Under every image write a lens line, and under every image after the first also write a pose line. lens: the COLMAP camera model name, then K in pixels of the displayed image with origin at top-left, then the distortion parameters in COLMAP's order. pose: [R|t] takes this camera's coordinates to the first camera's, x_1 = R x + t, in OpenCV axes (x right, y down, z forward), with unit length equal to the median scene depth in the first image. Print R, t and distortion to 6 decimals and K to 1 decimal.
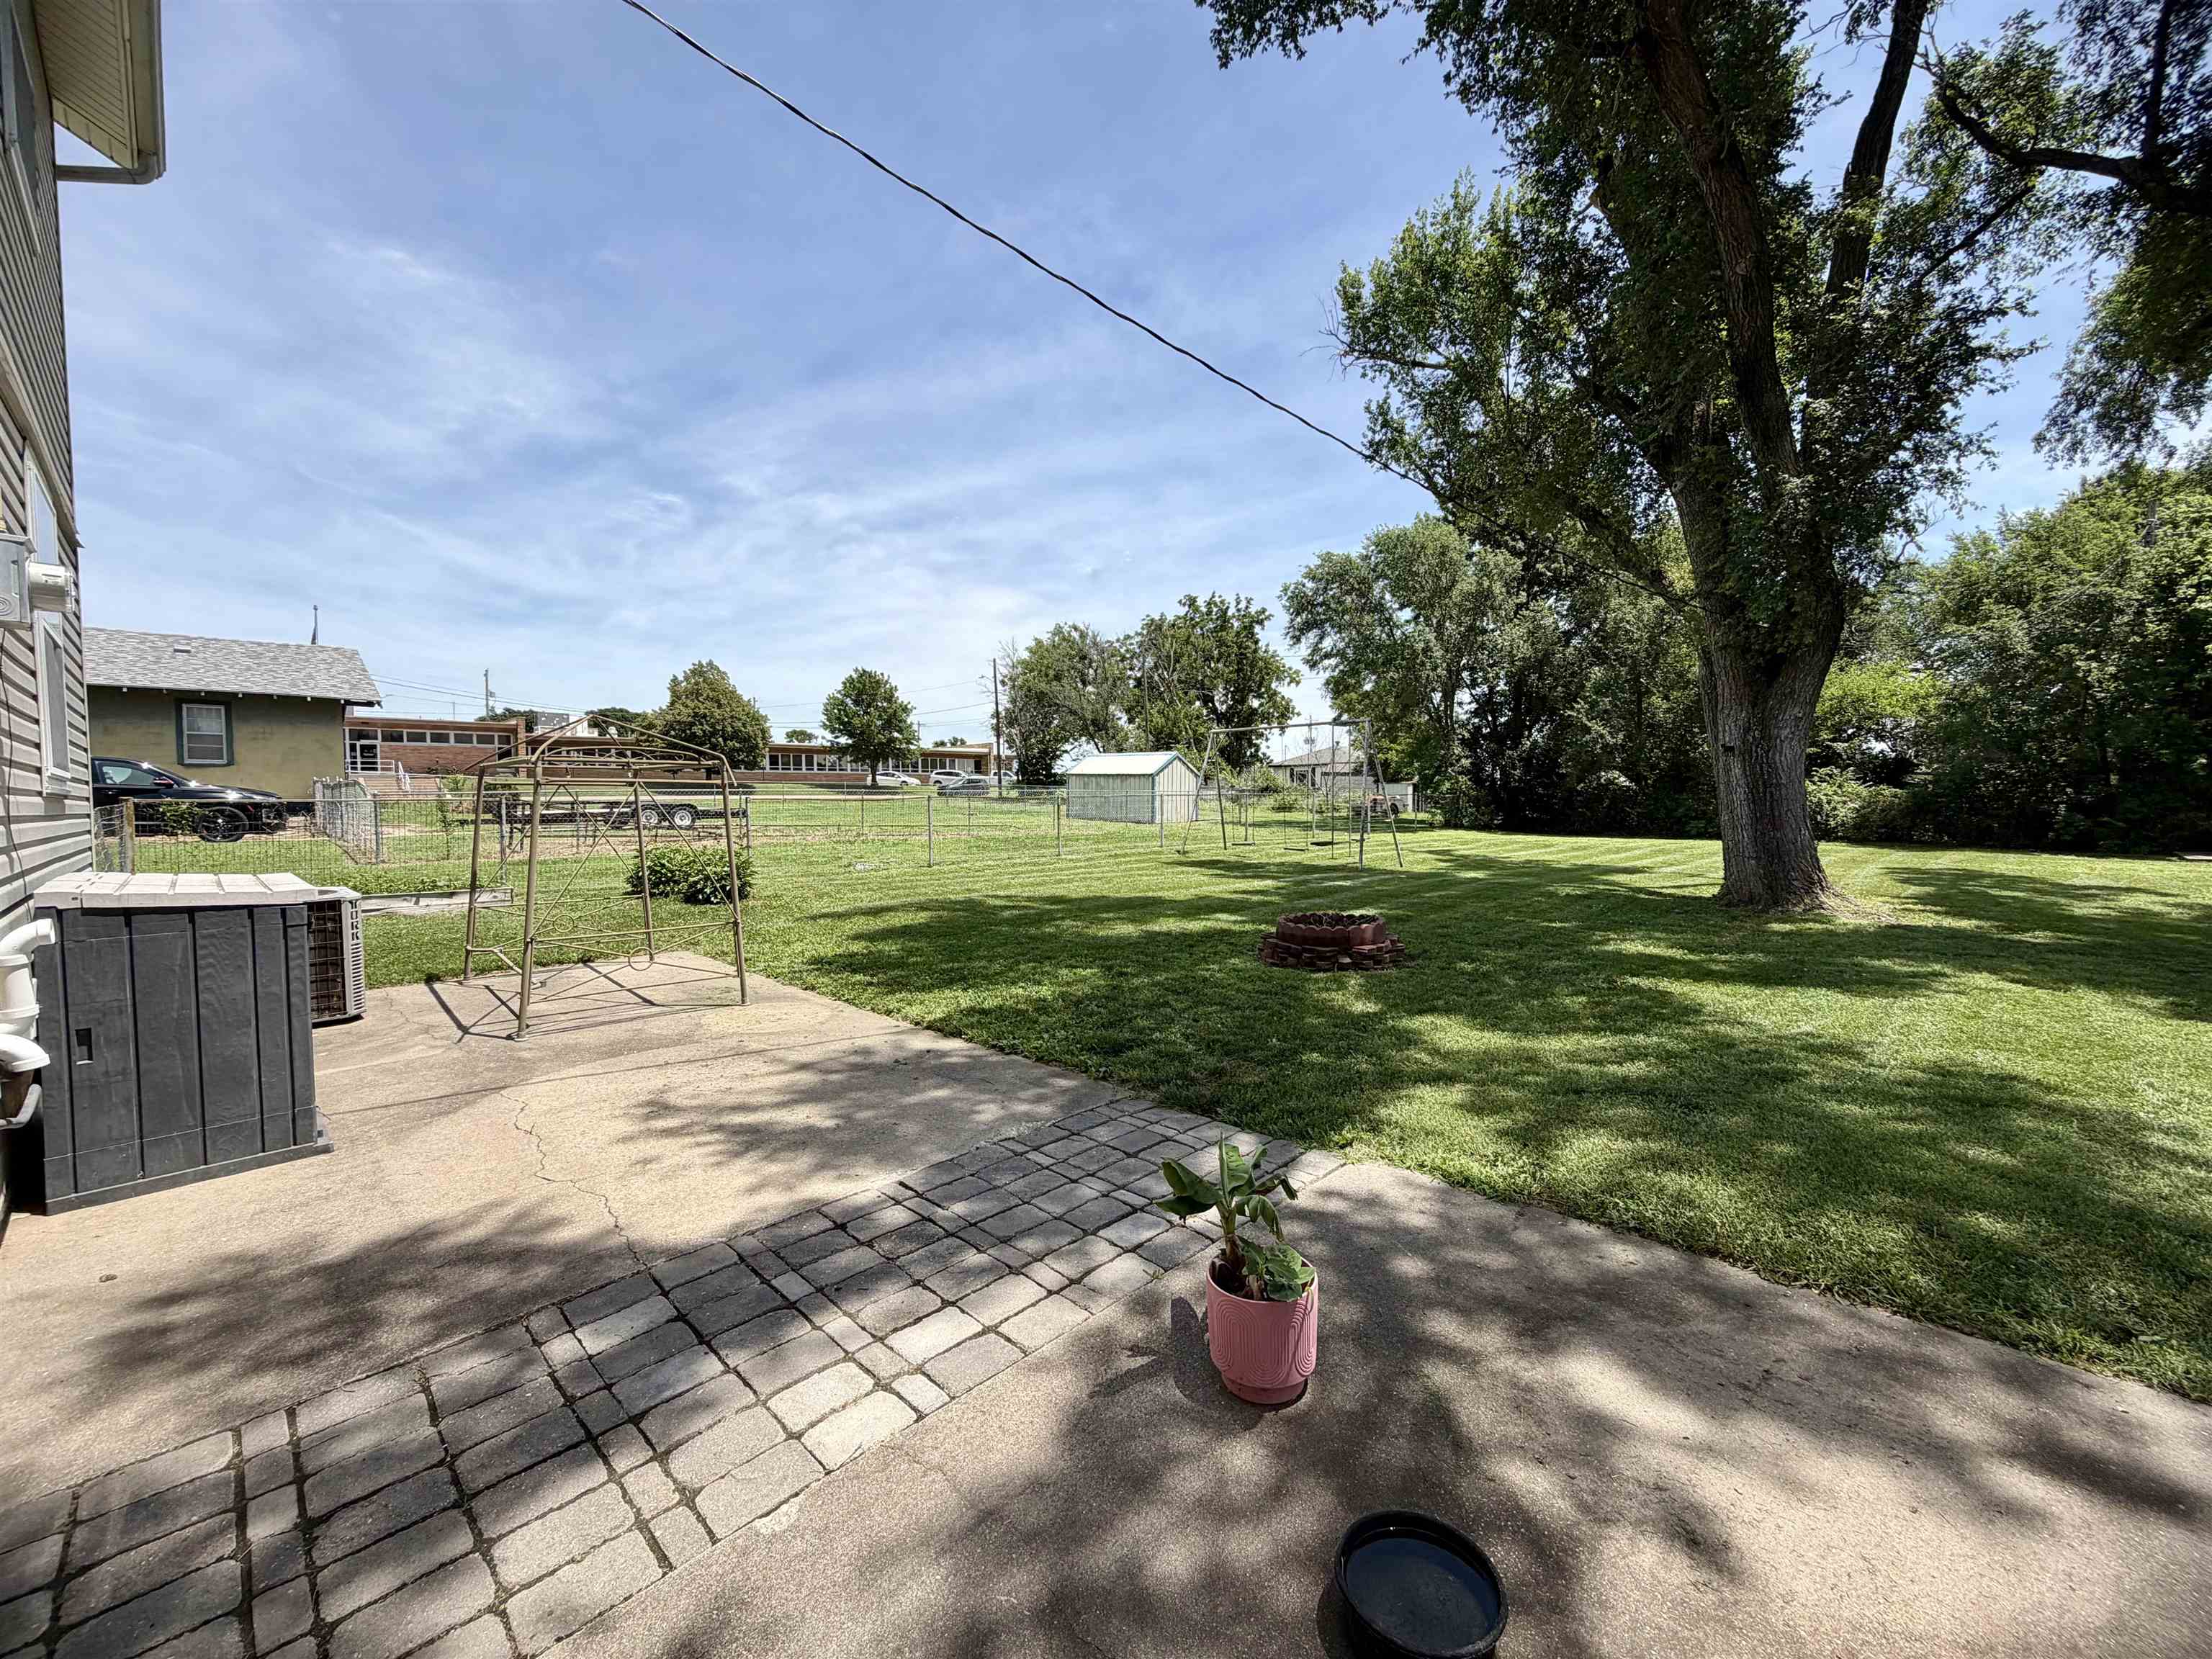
lens RADIAL K [[883.8, 0, 1107.6], [0, 883.8, 830.9], [0, 0, 1]] dist [0.006133, -0.000738]
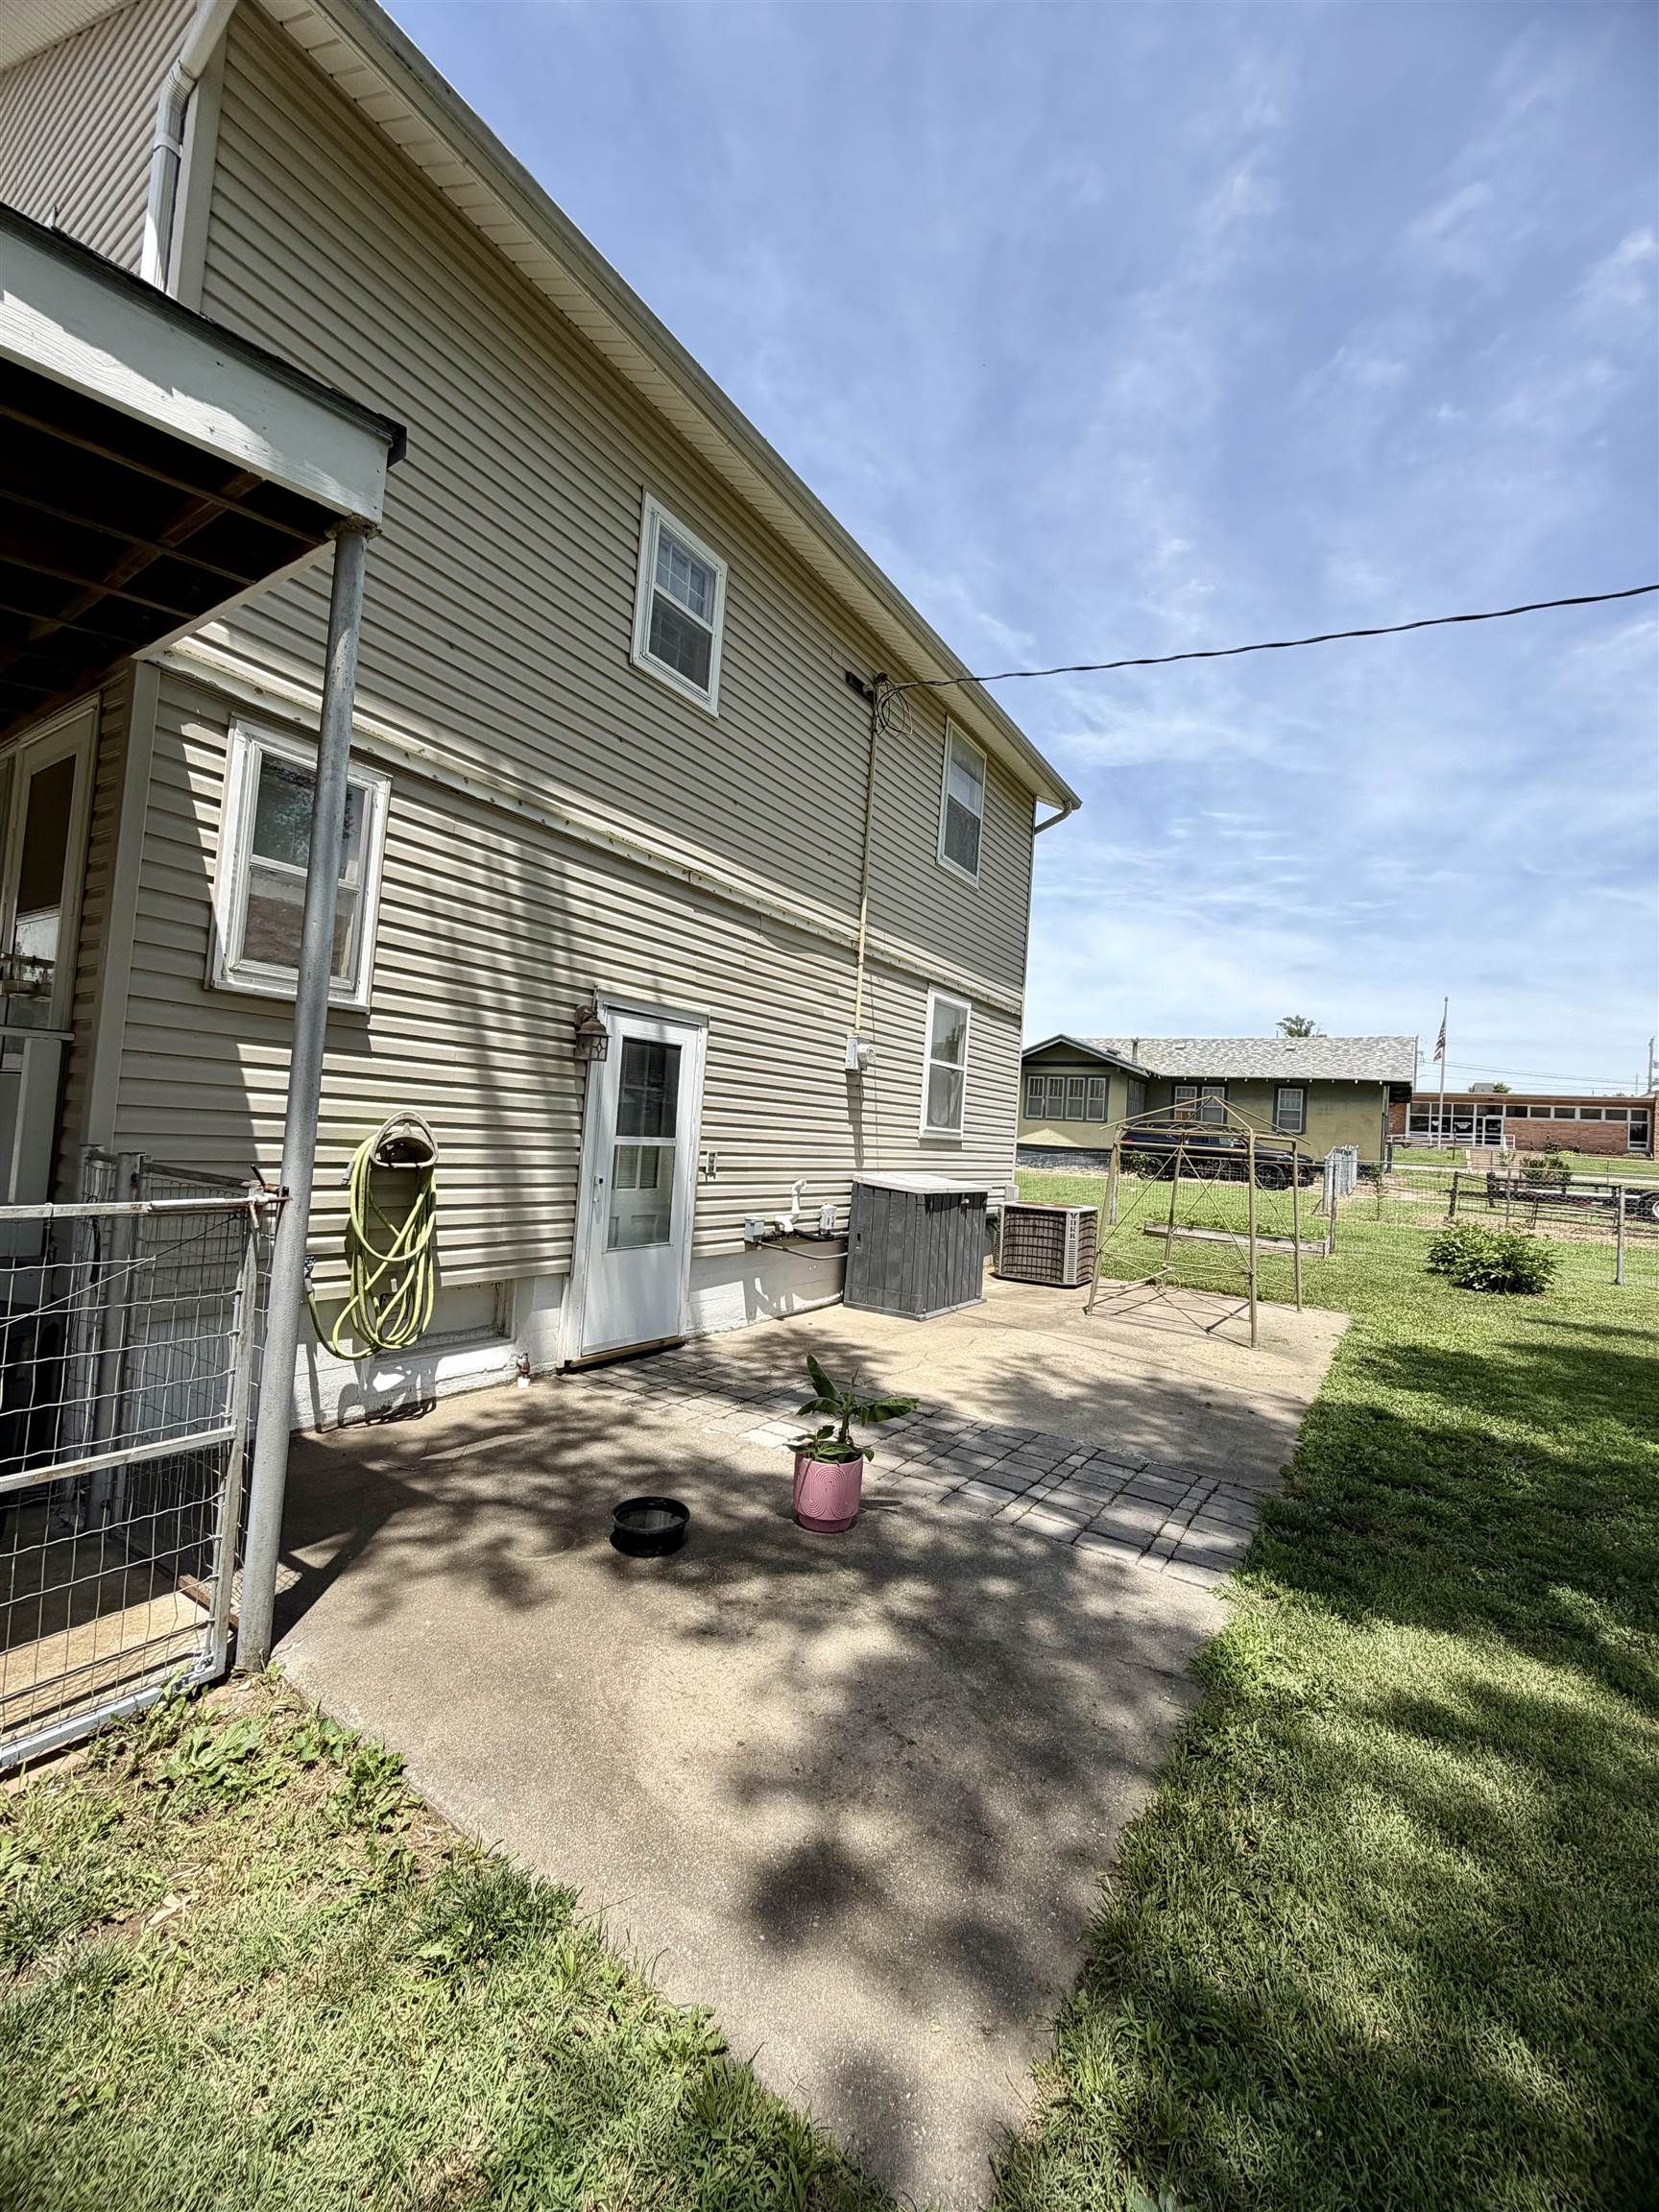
lens RADIAL K [[883.8, 0, 833.0], [0, 883.8, 1095.1], [0, 0, 1]] dist [0.006133, -0.000738]
pose [[0.193502, -0.014784, -0.980989, 1.235963], [-0.107452, 0.993552, -0.036169, -0.057069], [0.975198, 0.112408, 0.190665, 0.447702]]
